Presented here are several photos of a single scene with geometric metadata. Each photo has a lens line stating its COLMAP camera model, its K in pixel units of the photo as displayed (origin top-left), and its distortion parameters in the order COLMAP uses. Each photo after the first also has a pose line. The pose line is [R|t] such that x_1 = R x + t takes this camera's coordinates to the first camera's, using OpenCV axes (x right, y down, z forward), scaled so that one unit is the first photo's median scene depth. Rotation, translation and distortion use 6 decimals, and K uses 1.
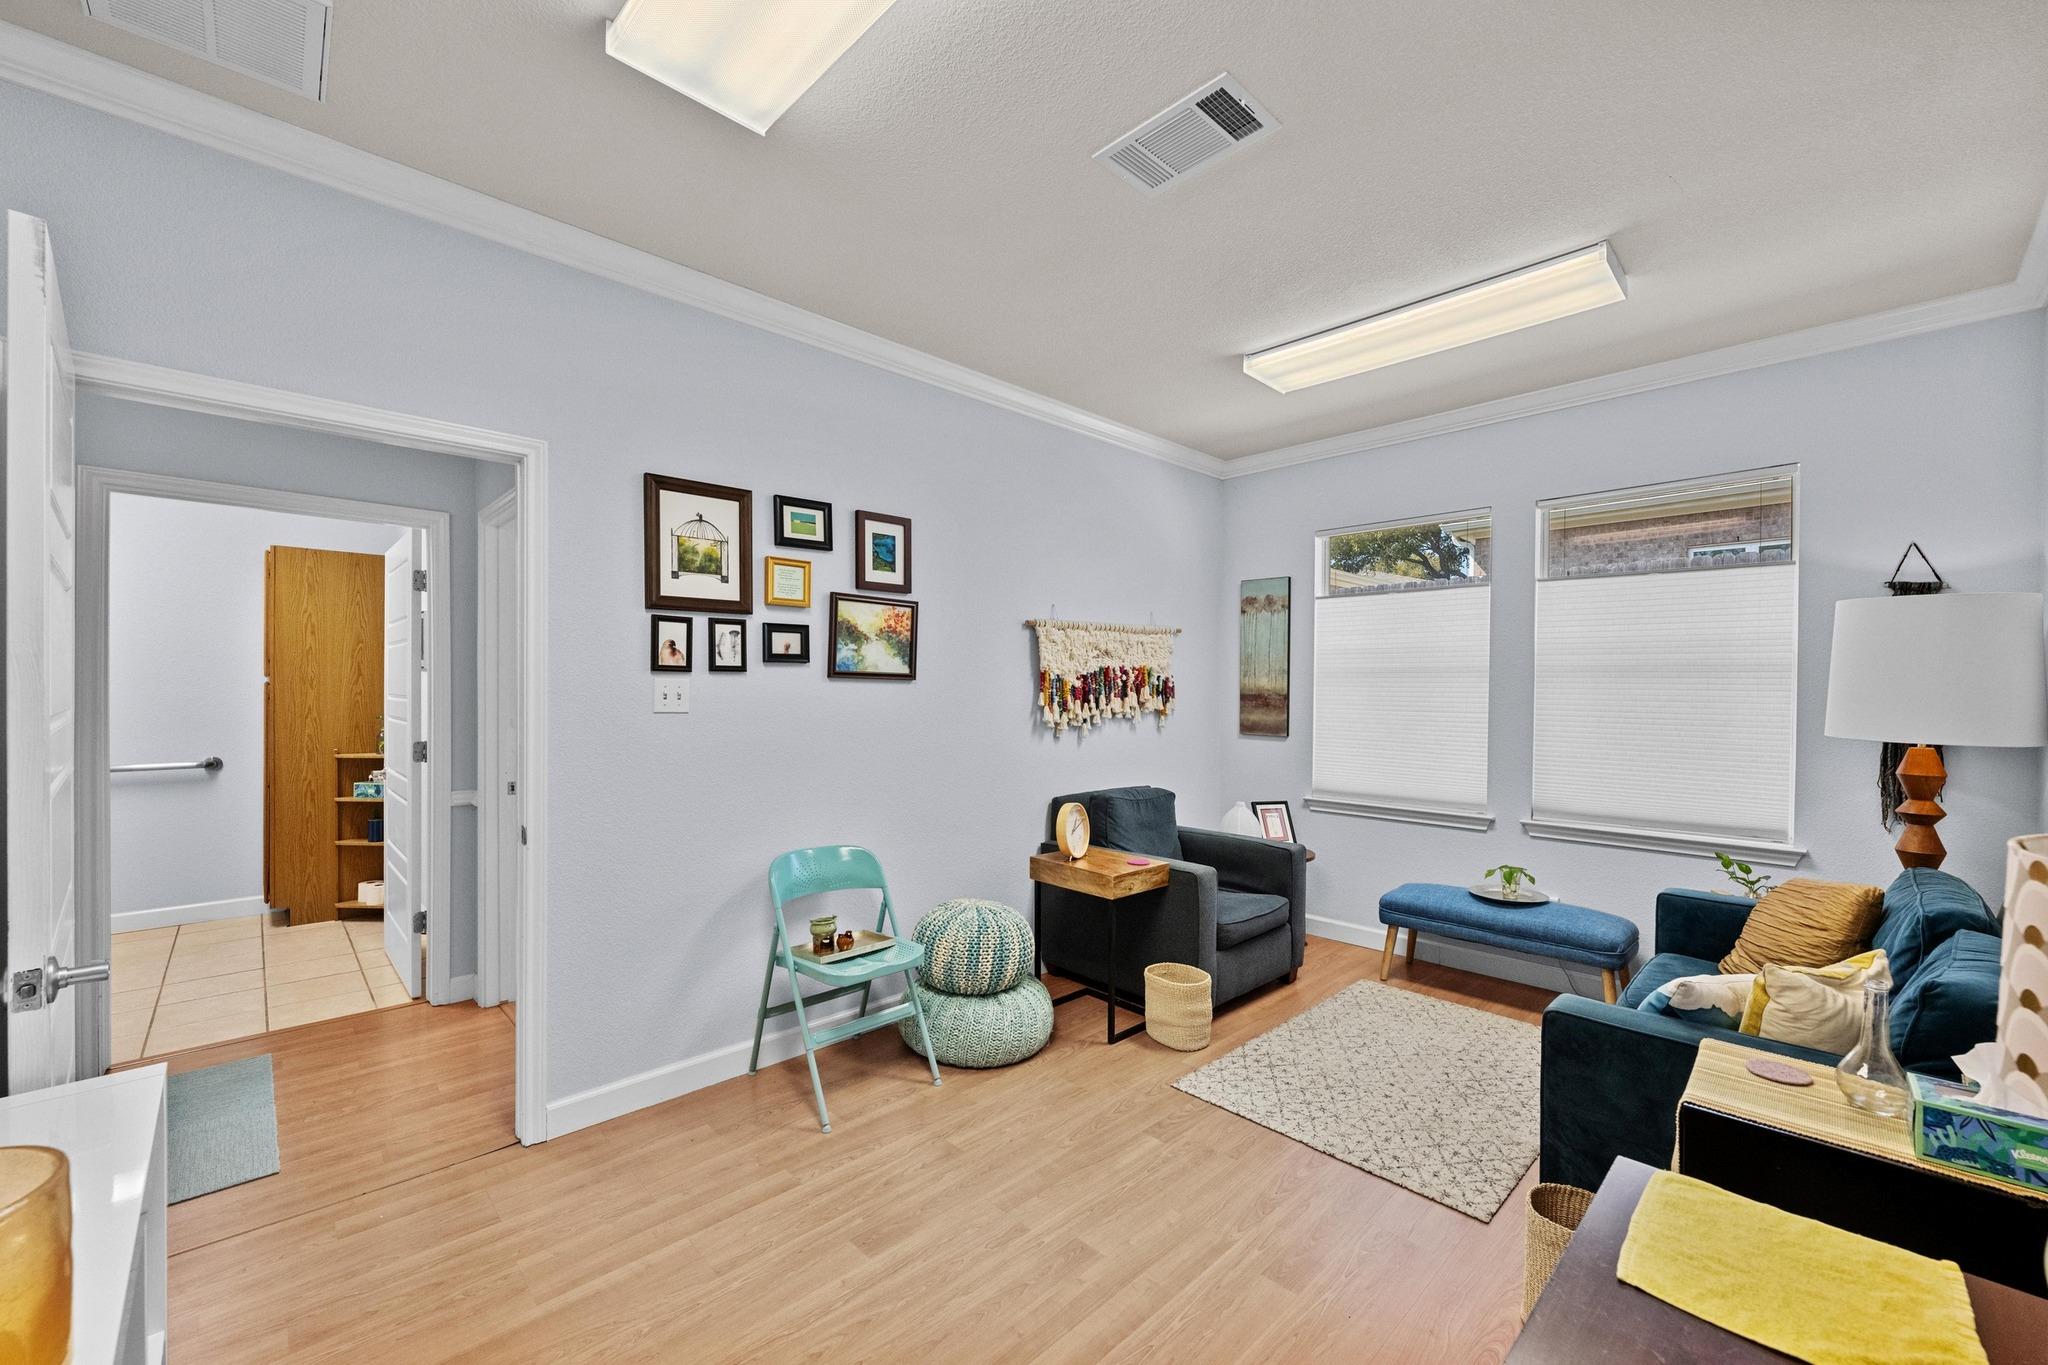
lens RADIAL K [[815.2, 0, 1024.6], [0, 815.2, 678.9], [0, 0, 1]] dist [-0.000260, 0.000114]
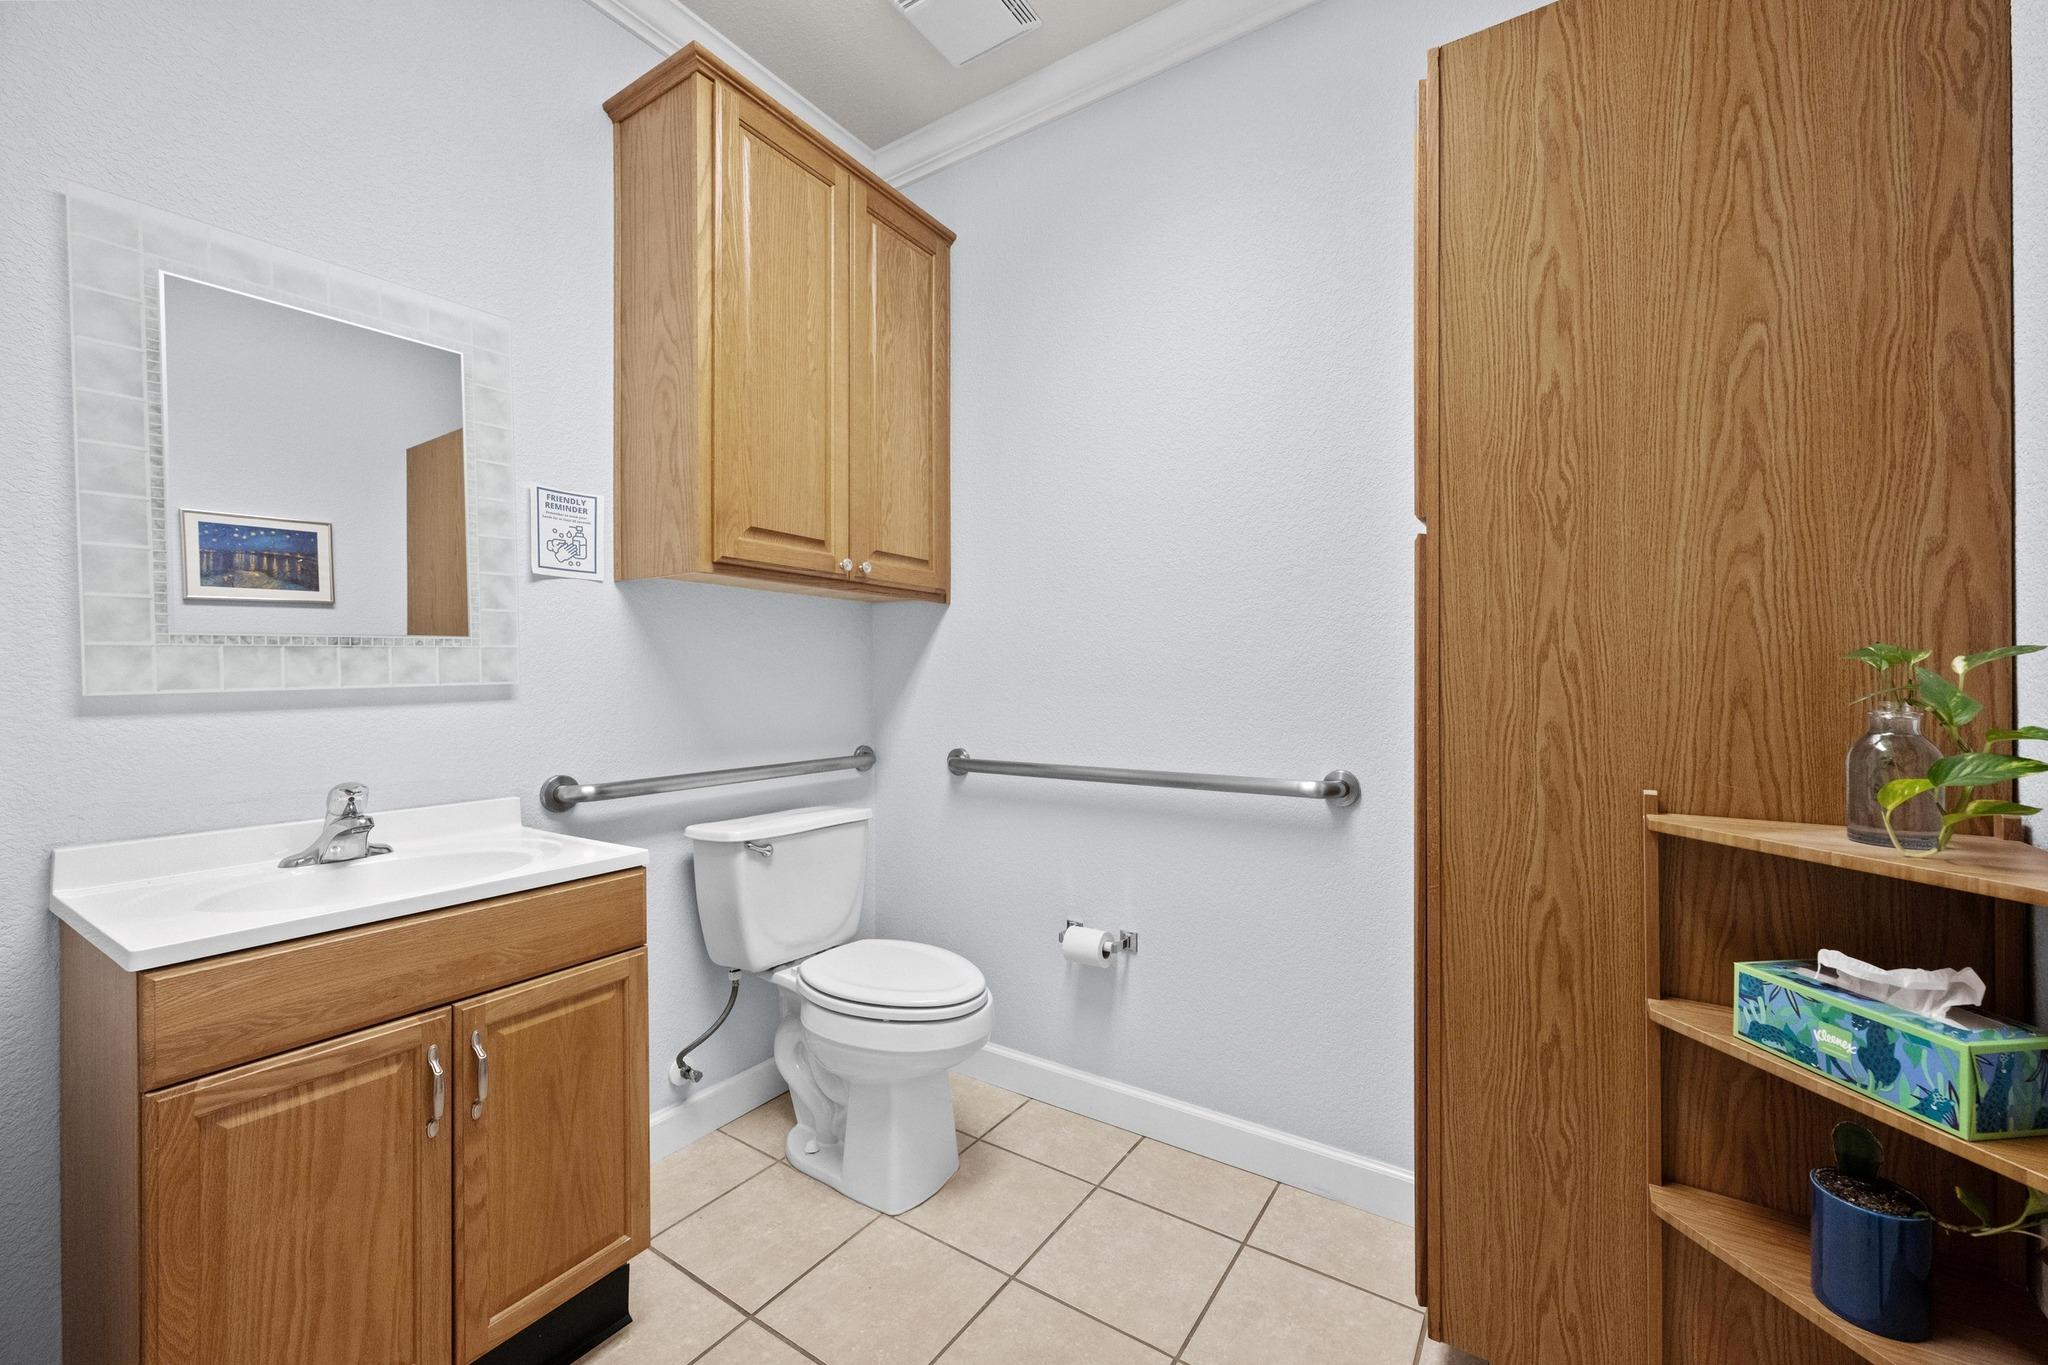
lens RADIAL K [[815.2, 0, 1024.6], [0, 815.2, 678.9], [0, 0, 1]] dist [-0.000260, 0.000114]
pose [[0.214647, -0.002219, -0.976689, -0.658515], [0.003478, 0.999993, -0.001508, 0.053193], [0.976686, -0.003073, 0.214653, 0.778210]]
